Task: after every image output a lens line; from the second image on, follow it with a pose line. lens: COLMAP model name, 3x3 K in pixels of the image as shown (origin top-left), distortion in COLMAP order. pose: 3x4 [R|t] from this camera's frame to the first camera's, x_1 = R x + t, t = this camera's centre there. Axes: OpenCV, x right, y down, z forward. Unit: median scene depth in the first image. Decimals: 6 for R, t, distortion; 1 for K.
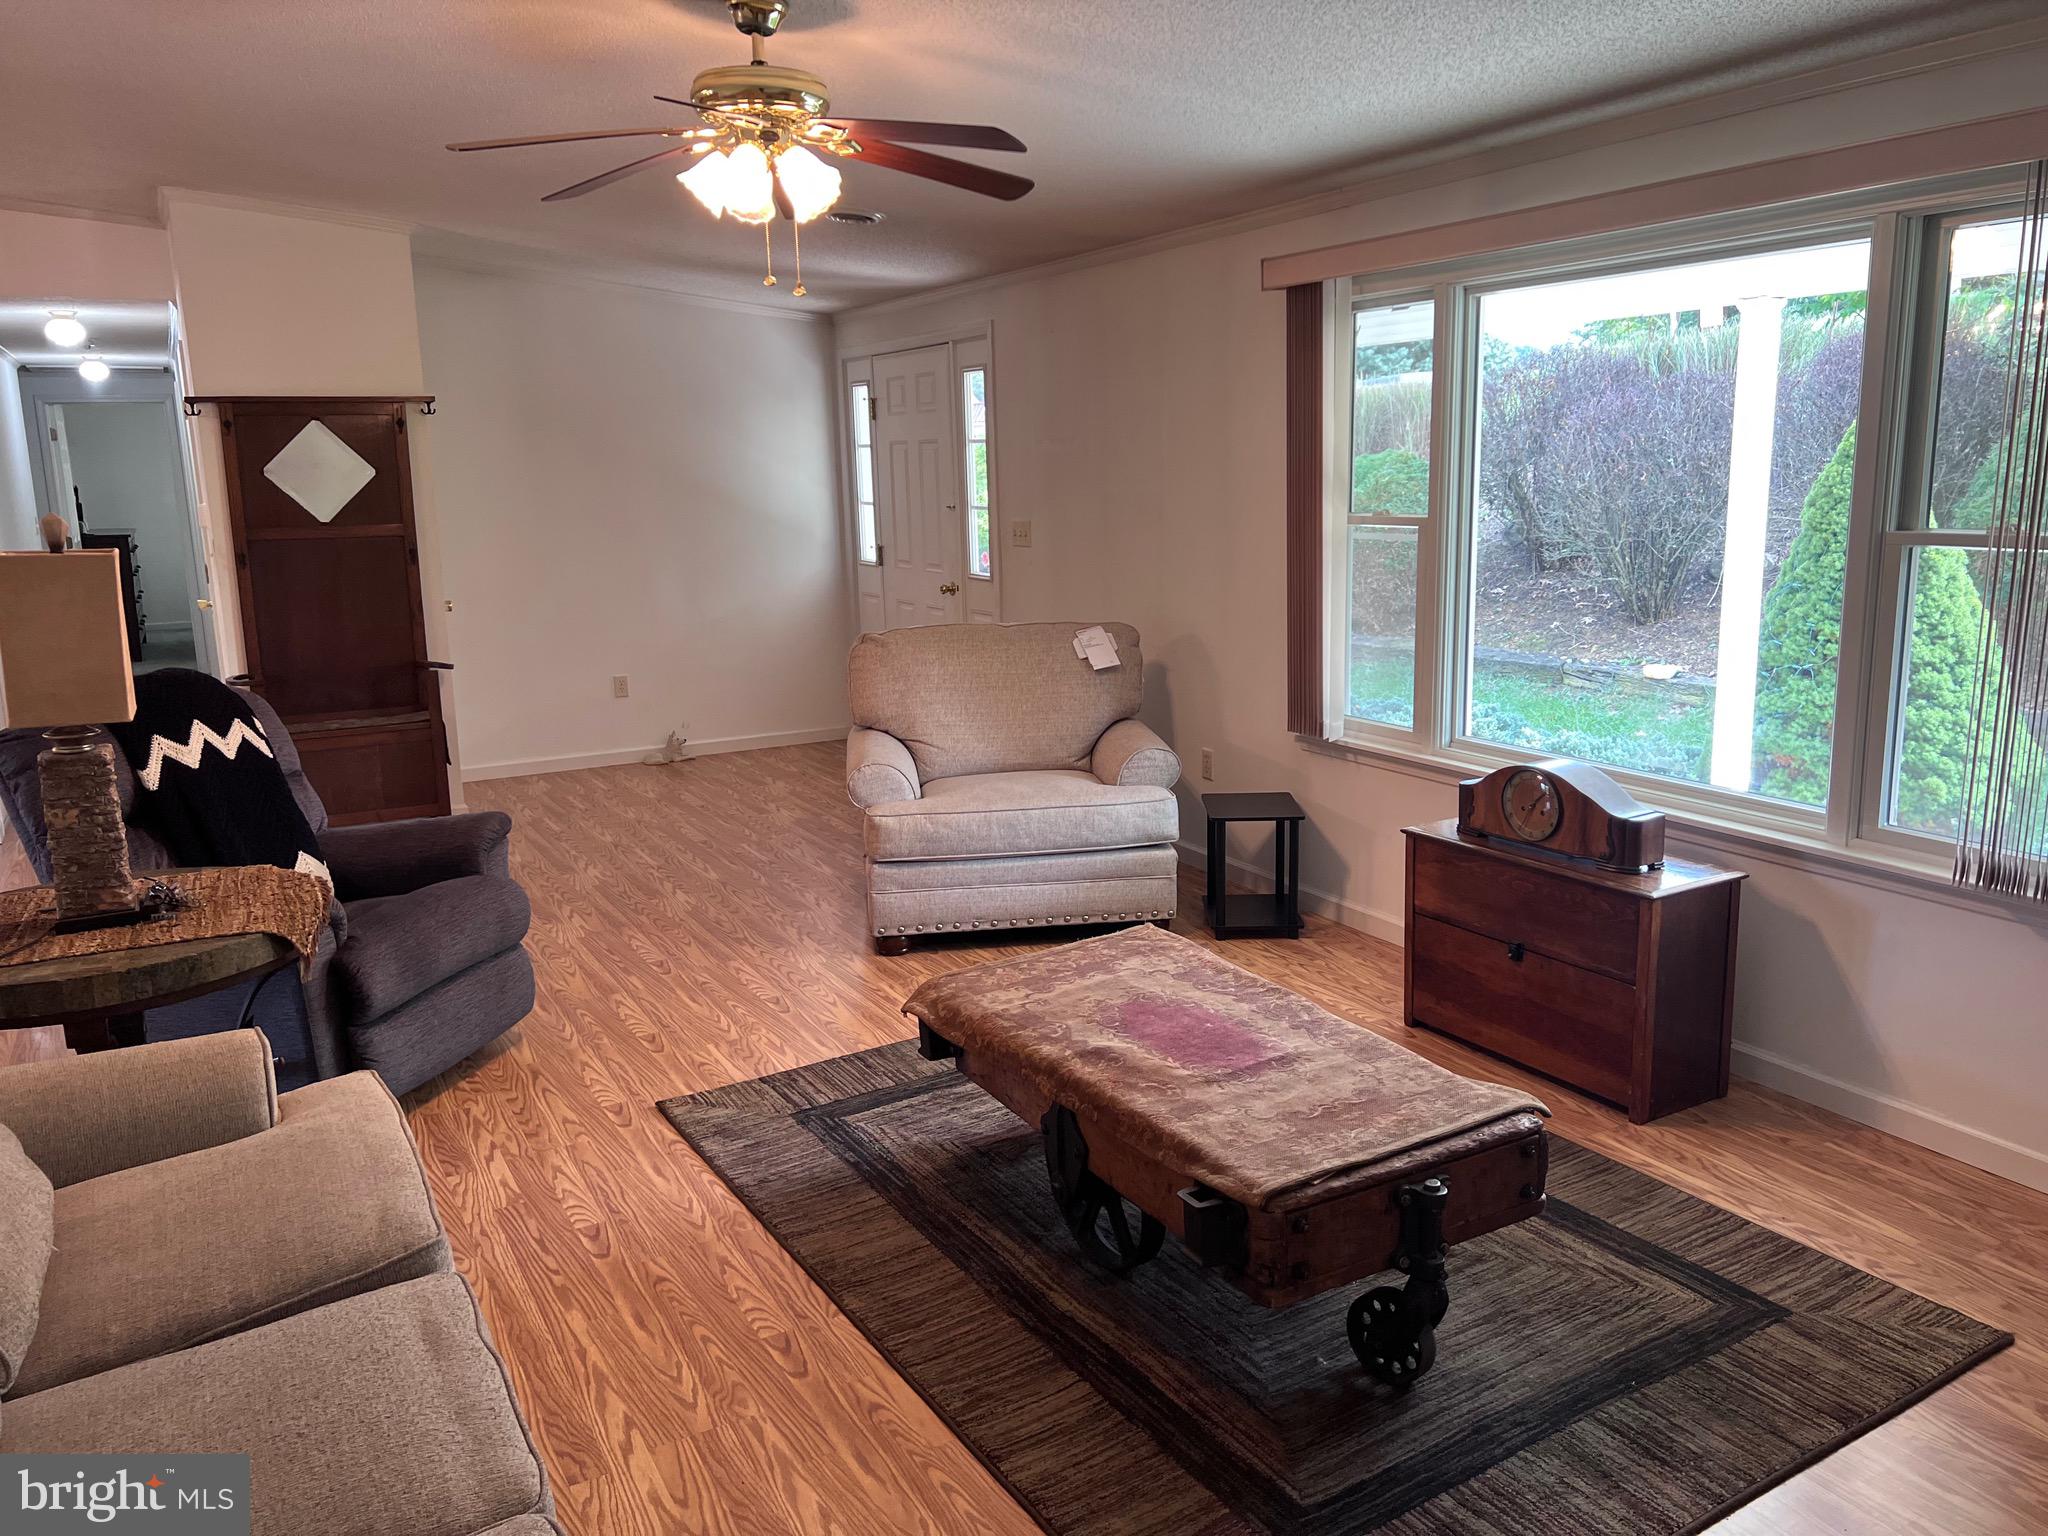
lens RADIAL K [[1546.2, 0, 1036.1], [0, 1546.2, 757.5], [0, 0, 1]] dist [0.073829, -0.062258]
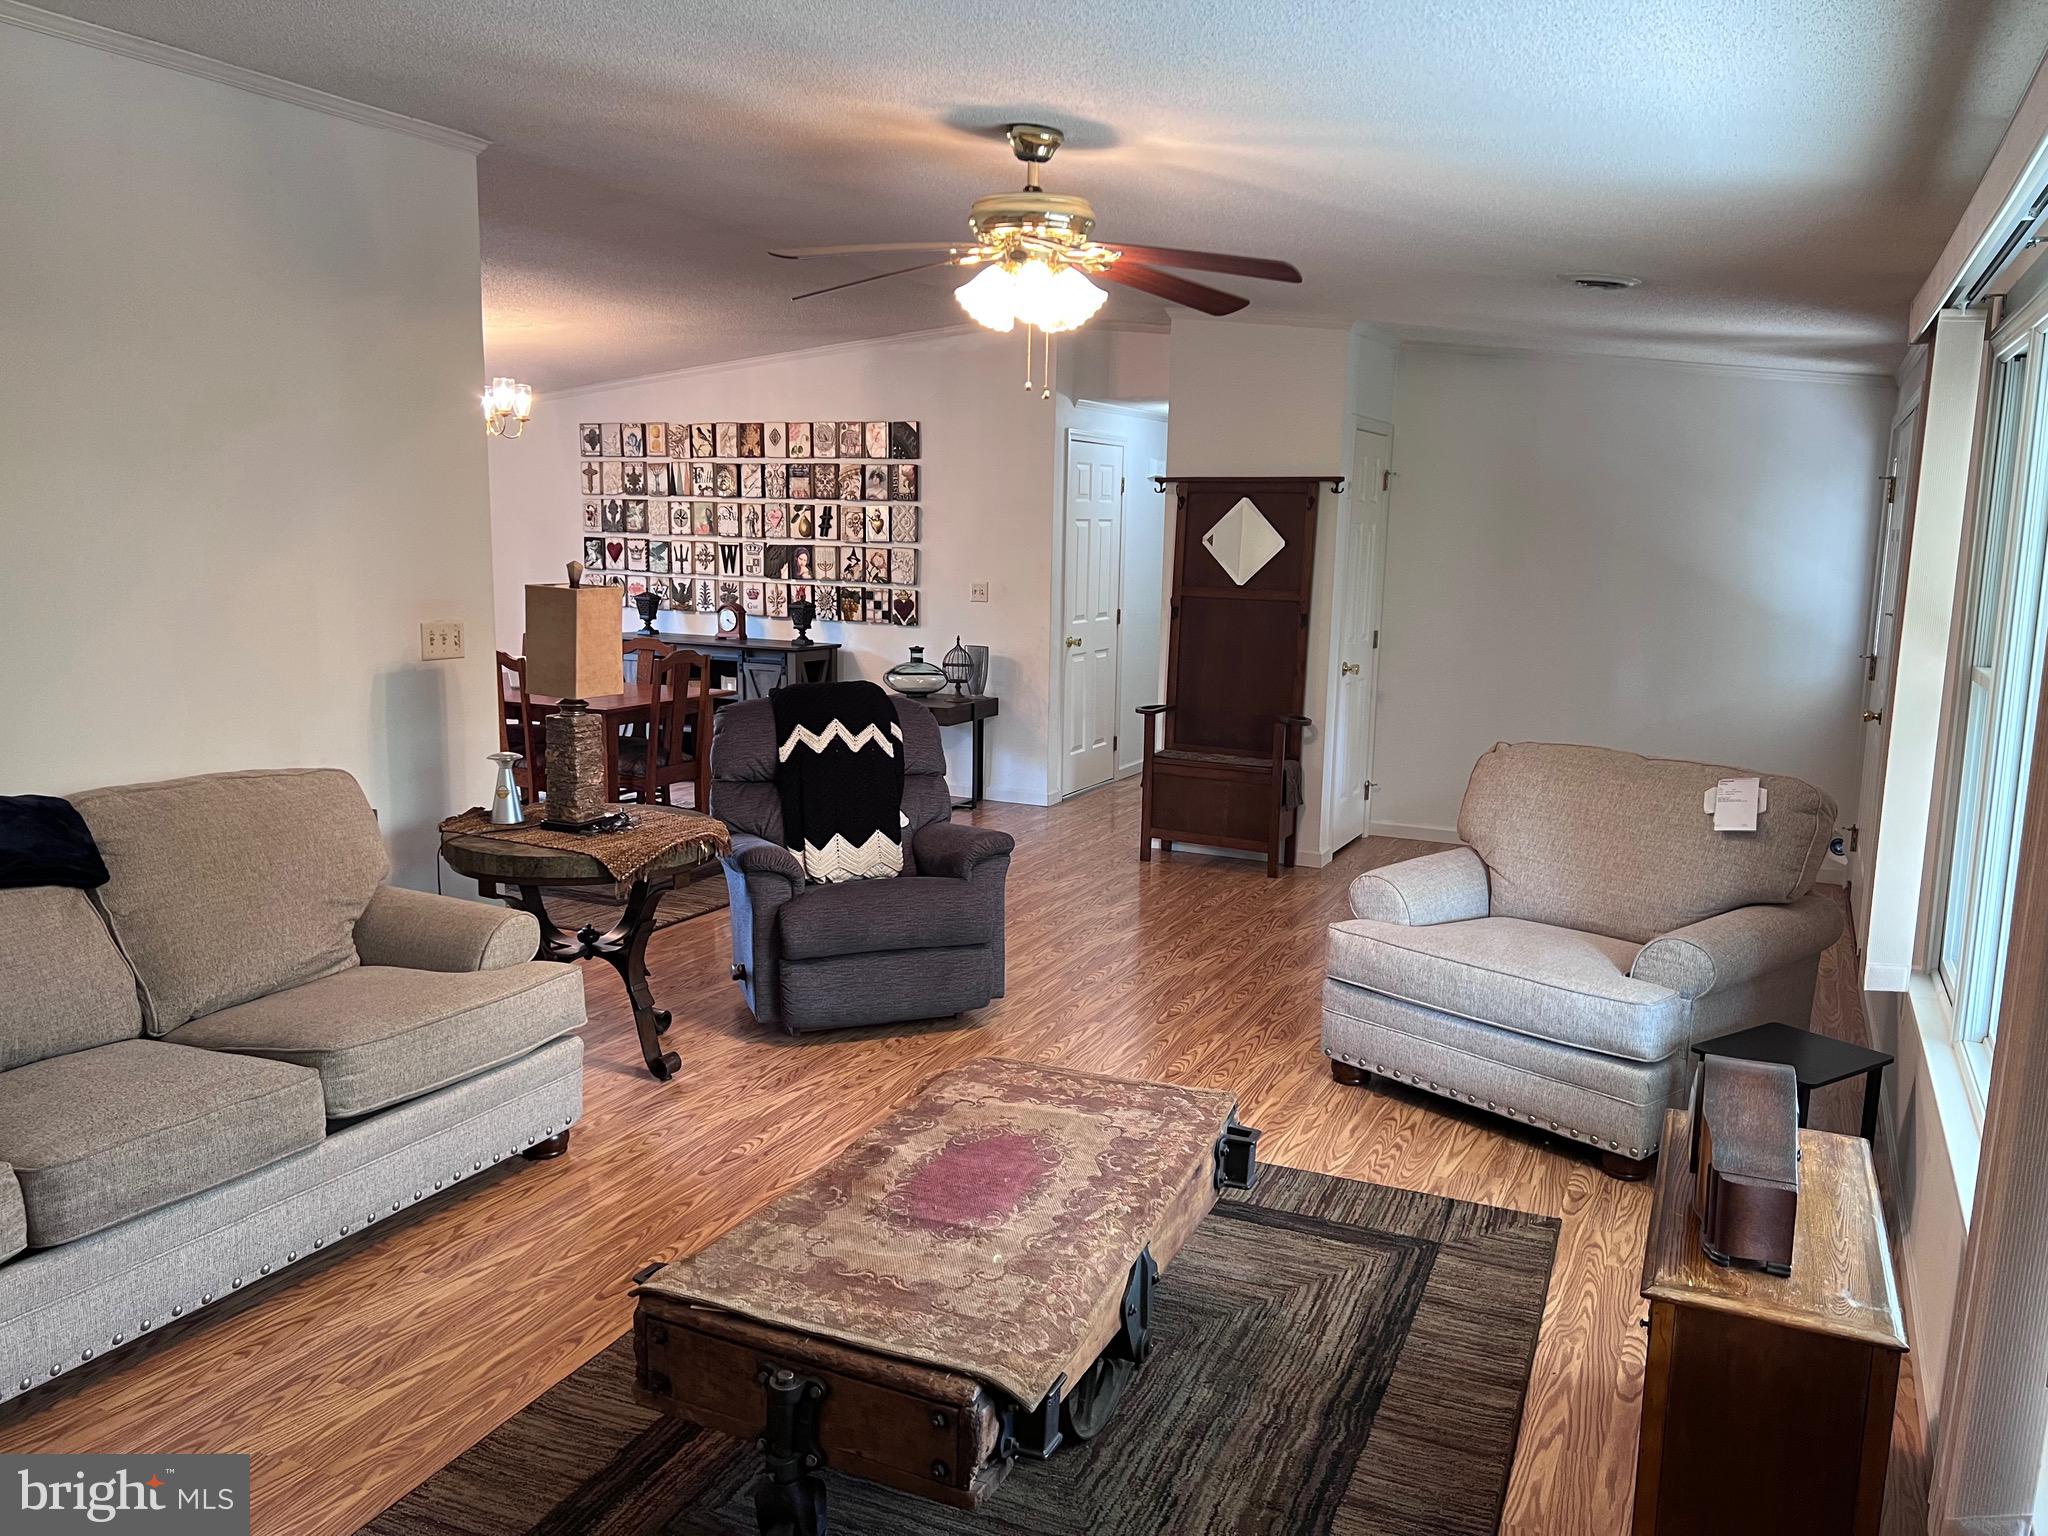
lens RADIAL K [[1546.2, 0, 1022.0], [0, 1546.2, 784.8], [0, 0, 1]] dist [0.073829, -0.062258]
pose [[0.561464, 0.171611, -0.809511, 0.618567], [-0.189079, 0.978986, 0.076396, -0.096125], [0.805610, 0.110168, 0.582113, 0.339038]]
